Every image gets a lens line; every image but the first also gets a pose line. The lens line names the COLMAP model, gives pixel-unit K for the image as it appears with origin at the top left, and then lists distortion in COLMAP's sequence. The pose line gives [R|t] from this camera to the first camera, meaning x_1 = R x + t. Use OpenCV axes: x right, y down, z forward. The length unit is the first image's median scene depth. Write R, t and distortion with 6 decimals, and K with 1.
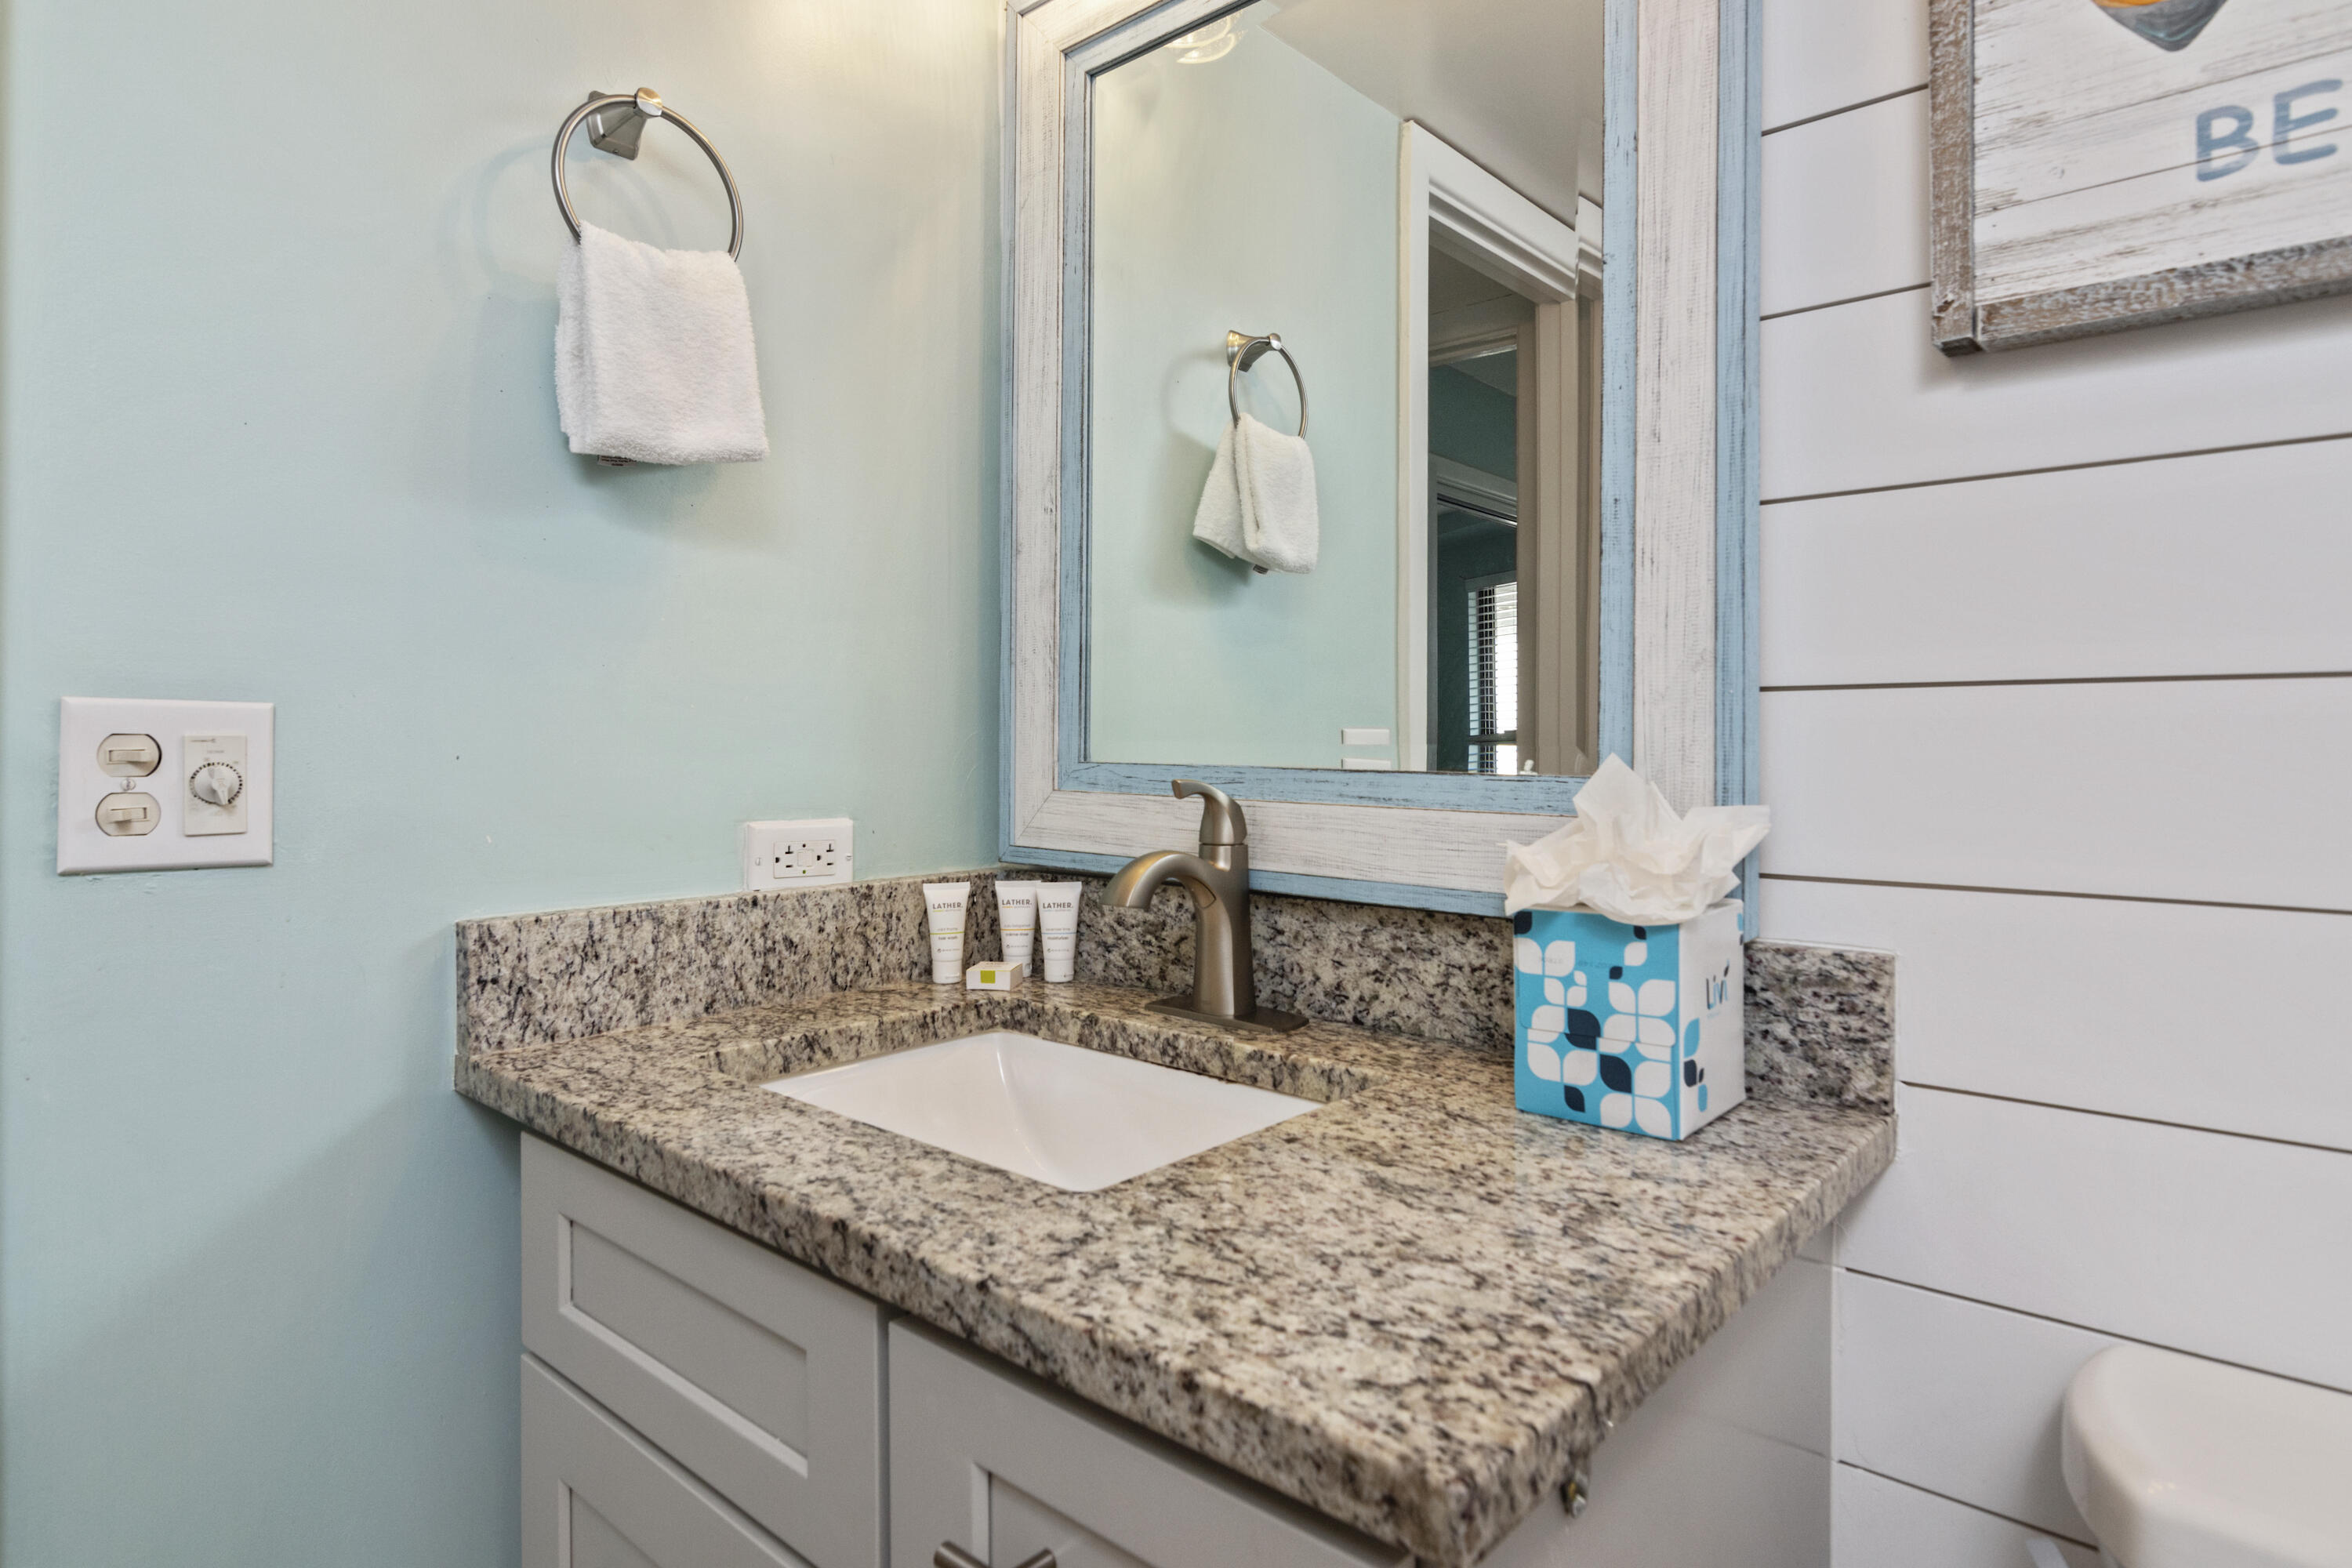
lens RADIAL K [[1286.2, 0, 1162.1], [0, 1286.2, 738.9], [0, 0, 1]] dist [-0.005342, -0.000539]
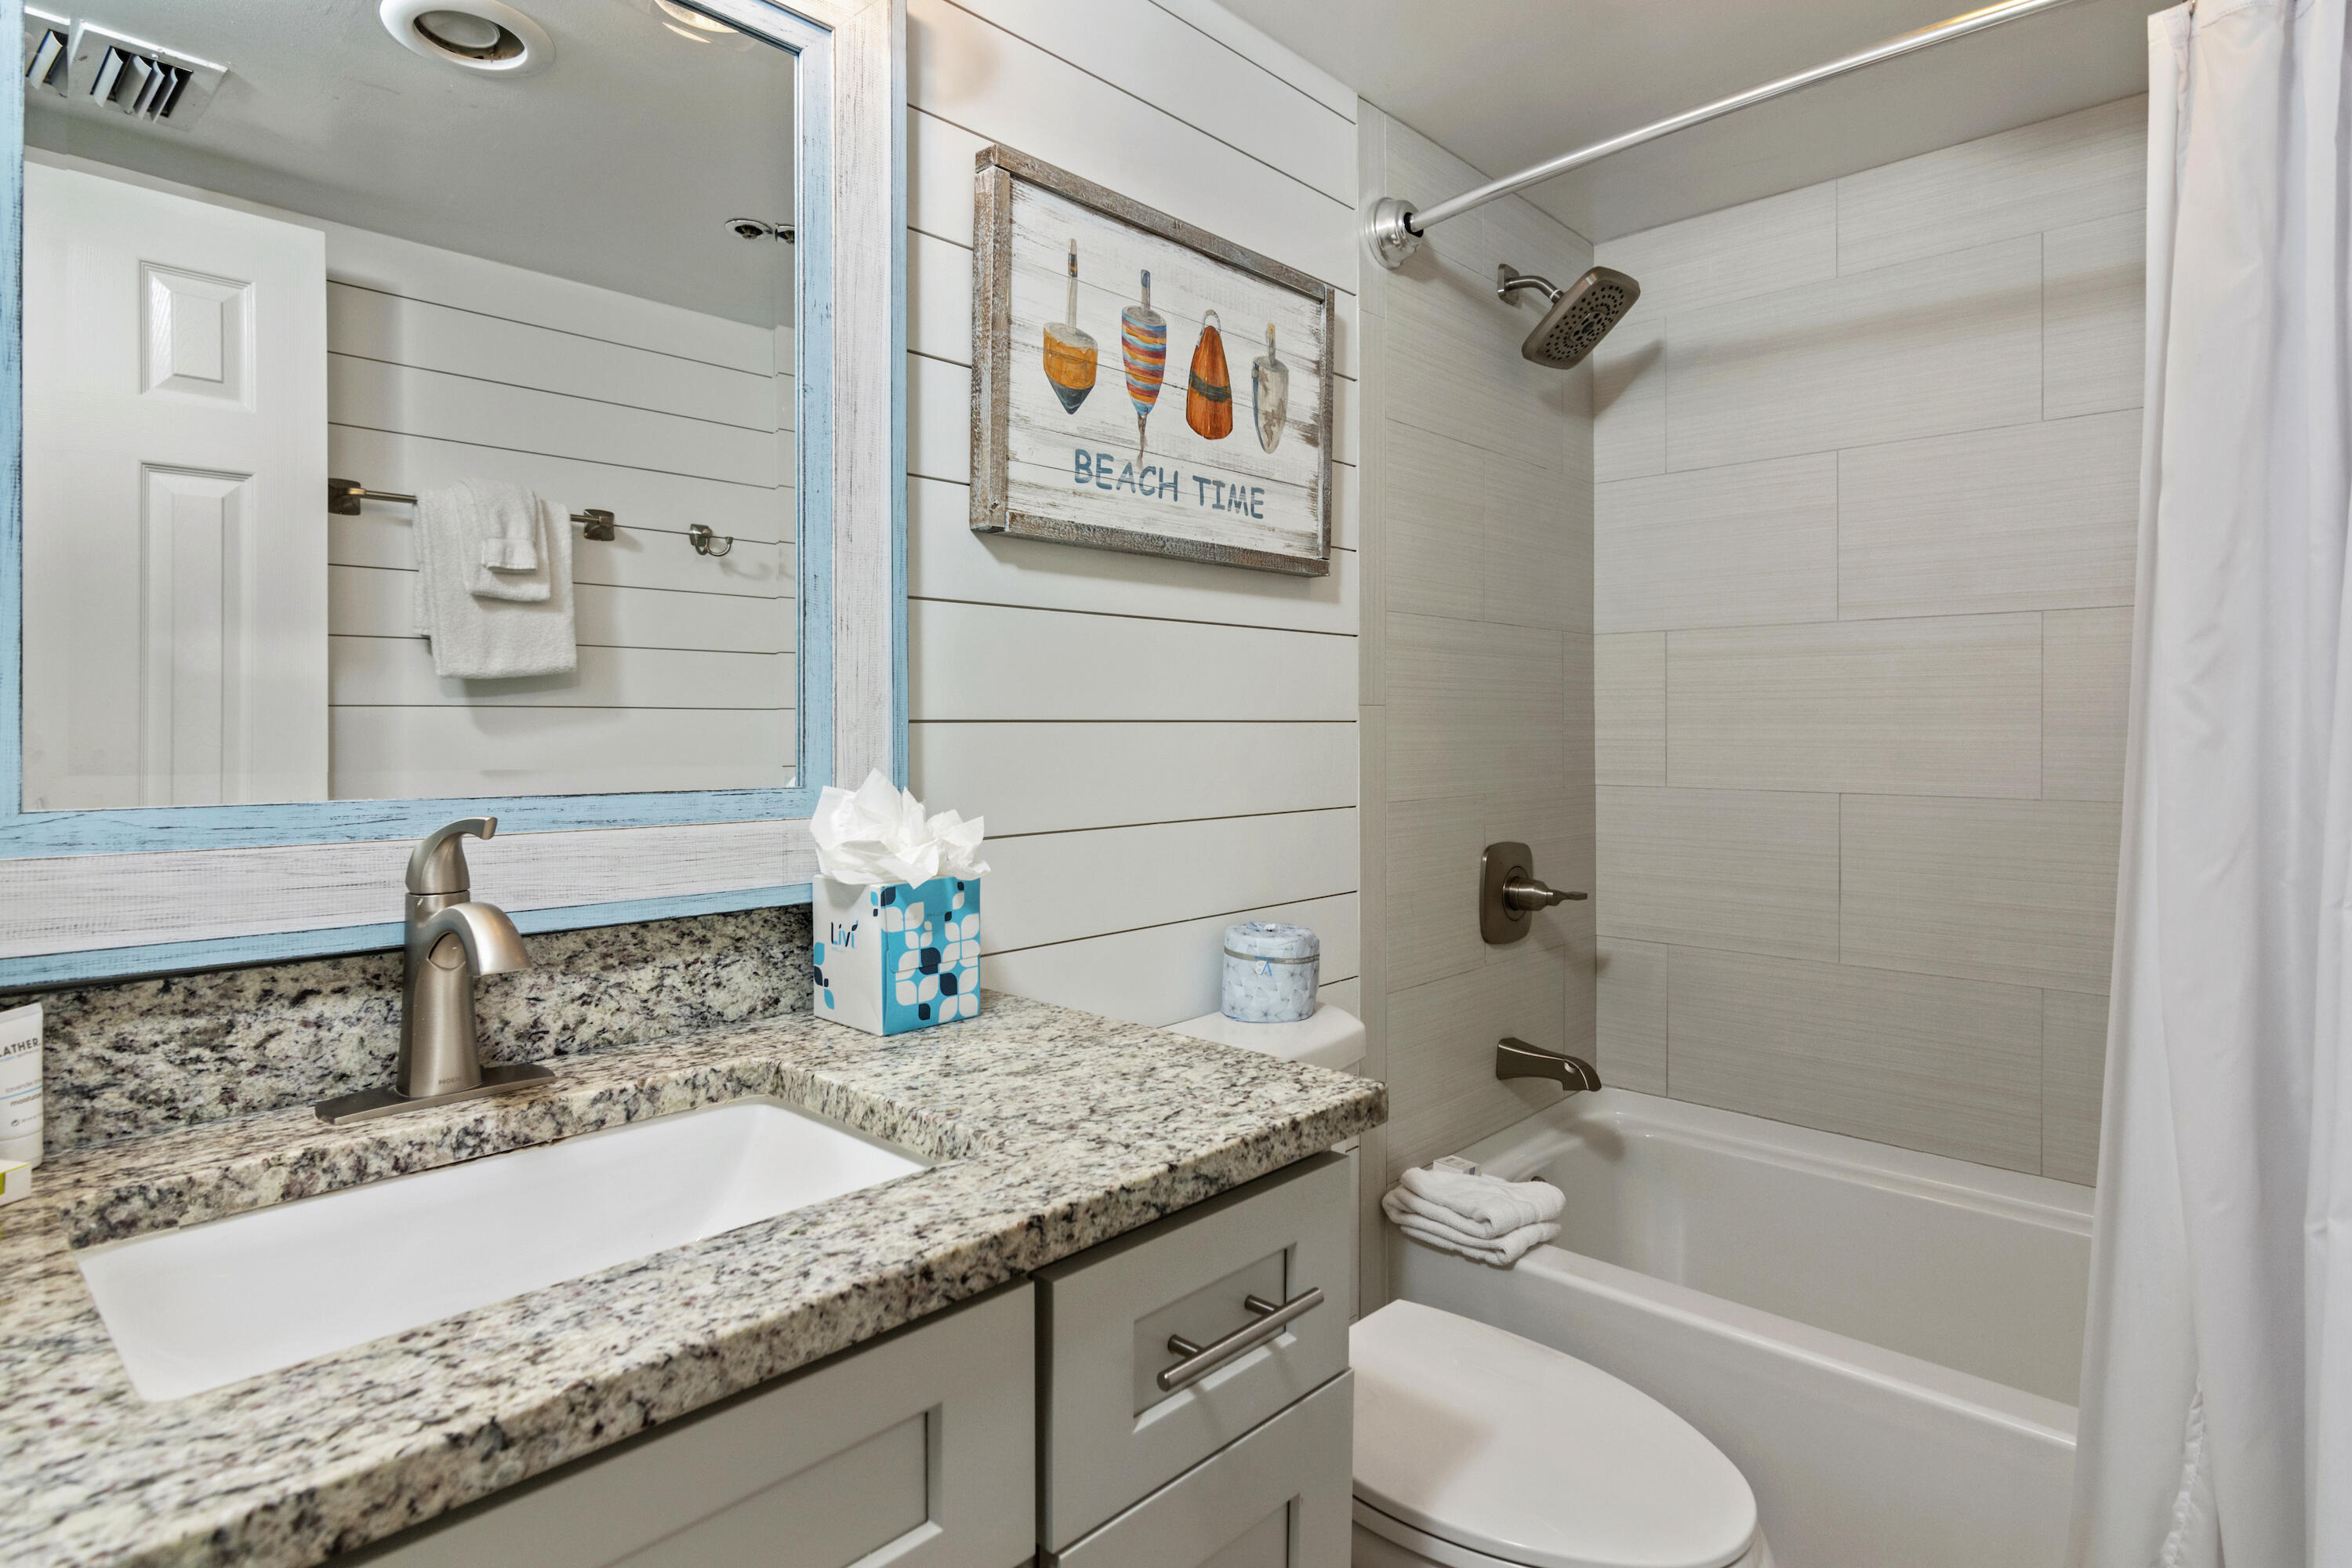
lens RADIAL K [[1286.2, 0, 1162.1], [0, 1286.2, 738.9], [0, 0, 1]] dist [-0.005342, -0.000539]
pose [[0.019680, -0.010643, 0.999750, -1.090797], [0.003731, 0.999937, 0.010572, -0.035813], [-0.999799, 0.003522, 0.019718, 0.706088]]
